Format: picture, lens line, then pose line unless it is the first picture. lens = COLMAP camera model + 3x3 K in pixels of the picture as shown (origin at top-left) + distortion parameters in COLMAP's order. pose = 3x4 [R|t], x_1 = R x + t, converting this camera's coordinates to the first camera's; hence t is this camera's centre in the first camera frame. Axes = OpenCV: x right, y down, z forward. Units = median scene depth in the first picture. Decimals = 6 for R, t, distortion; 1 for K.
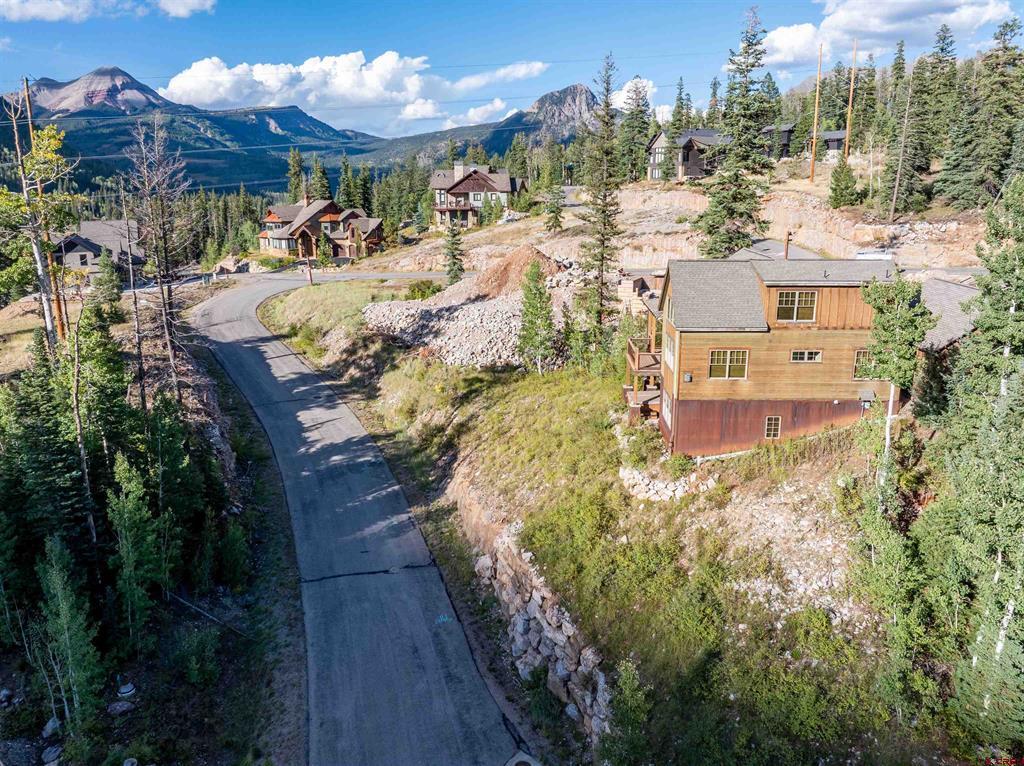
lens RADIAL K [[731.1, 0, 517.4], [0, 731.1, 361.9], [0, 0, 1]] dist [-0.029913, 0.000043]
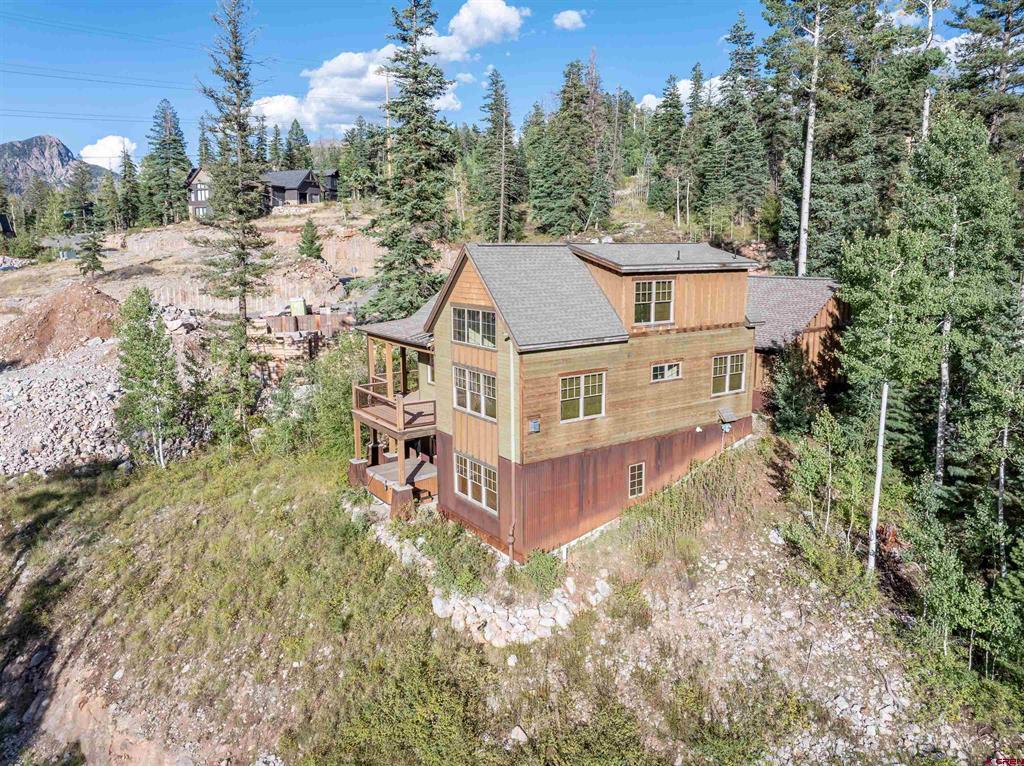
lens RADIAL K [[731.1, 0, 517.4], [0, 731.1, 361.9], [0, 0, 1]] dist [-0.029913, 0.000043]
pose [[0.800435, -0.092926, 0.592172, -0.099390], [0.141447, 0.989293, -0.035949, -0.008484], [-0.582491, 0.112536, 0.805009, 0.355157]]
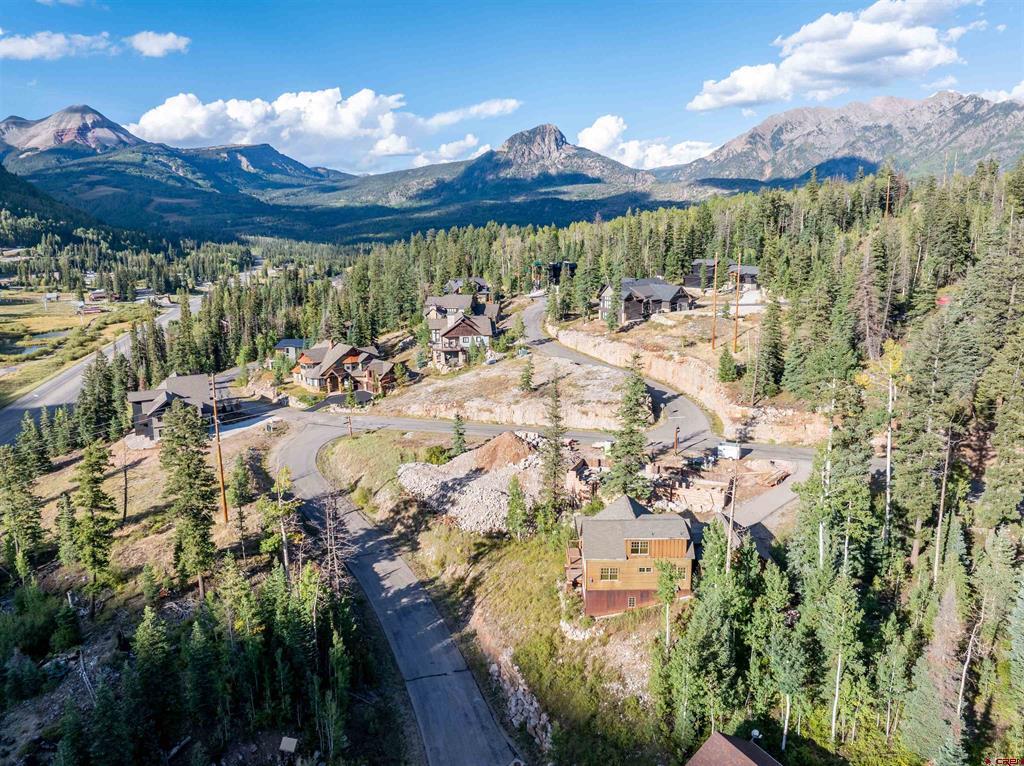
lens RADIAL K [[731.1, 0, 517.4], [0, 731.1, 361.9], [0, 0, 1]] dist [-0.029913, 0.000043]
pose [[0.999242, -0.009640, 0.037705, -0.037931], [0.011298, 0.998967, -0.044026, -0.369232], [-0.037242, 0.044418, 0.998319, -0.802775]]
